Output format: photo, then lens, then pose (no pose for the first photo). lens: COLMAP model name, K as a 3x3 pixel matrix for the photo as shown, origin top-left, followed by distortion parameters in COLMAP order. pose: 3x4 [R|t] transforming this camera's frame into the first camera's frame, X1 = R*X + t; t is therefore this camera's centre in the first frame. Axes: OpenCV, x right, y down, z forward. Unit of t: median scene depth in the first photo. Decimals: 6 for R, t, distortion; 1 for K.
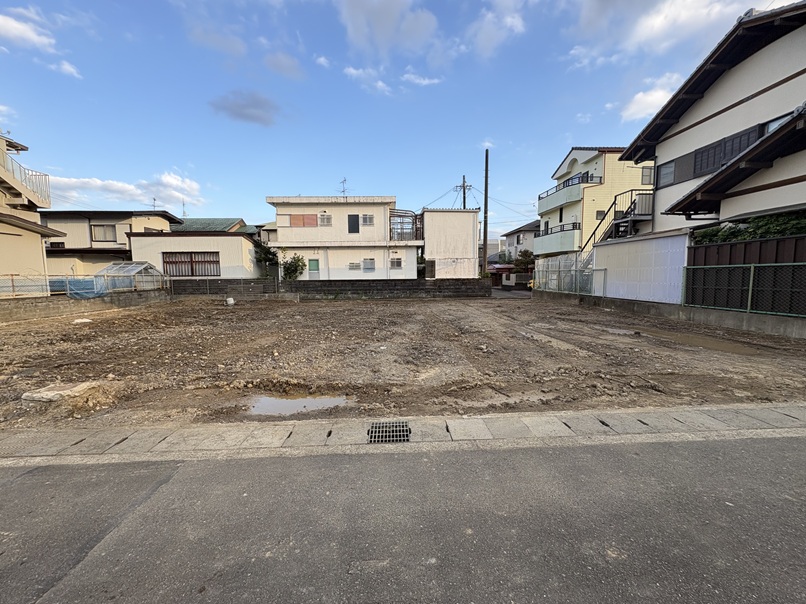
lens RADIAL K [[322.9, 0, 403.0], [0, 322.9, 302.0], [0, 0, 1]] dist [-0.001743, 0.000038]
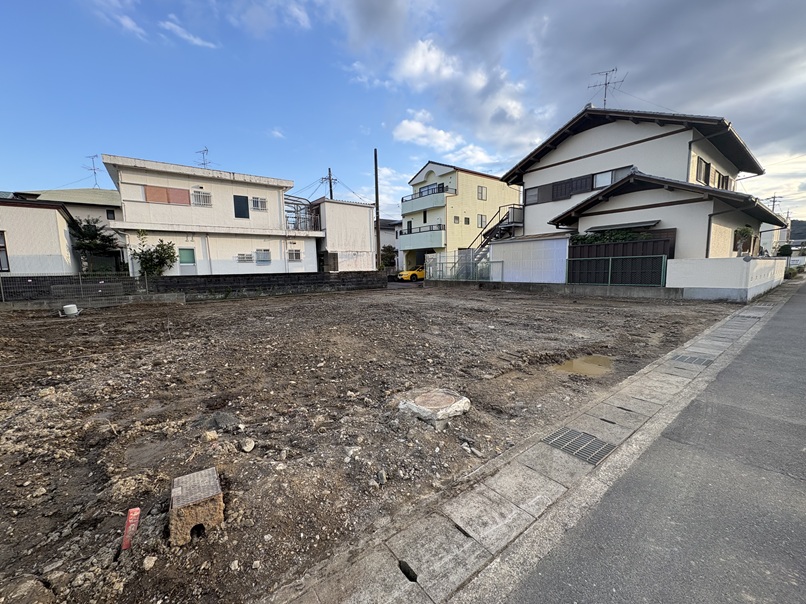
lens RADIAL K [[322.9, 0, 403.0], [0, 322.9, 302.0], [0, 0, 1]] dist [0.007090, -0.000078]
pose [[0.819947, -0.066759, 0.568533, -0.303055], [0.058931, 0.997744, 0.032168, 0.000079], [-0.569398, 0.007128, 0.822031, 0.078777]]
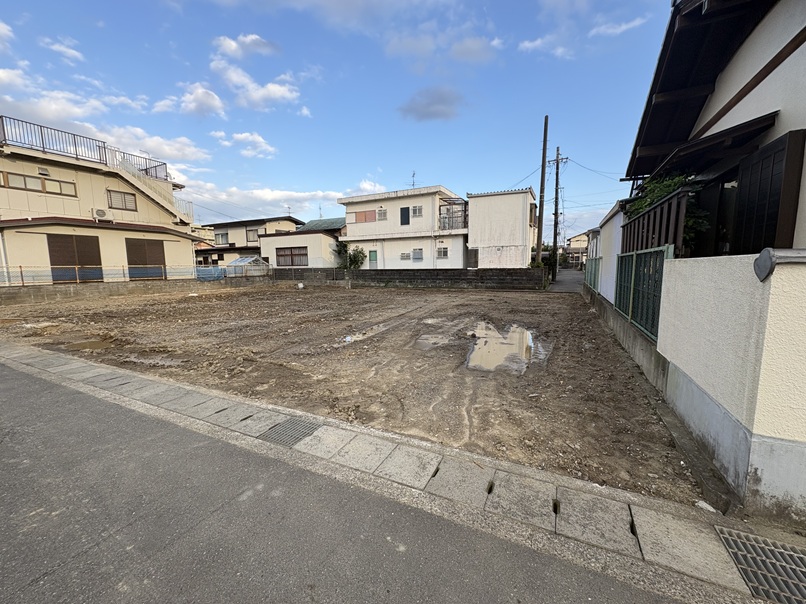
lens RADIAL K [[322.9, 0, 403.0], [0, 322.9, 302.0], [0, 0, 1]] dist [-0.001743, 0.000038]
pose [[0.872366, 0.054341, -0.485824, 0.369887], [-0.038778, 0.998363, 0.042039, -0.006072], [0.487313, -0.017834, 0.873045, 0.071051]]
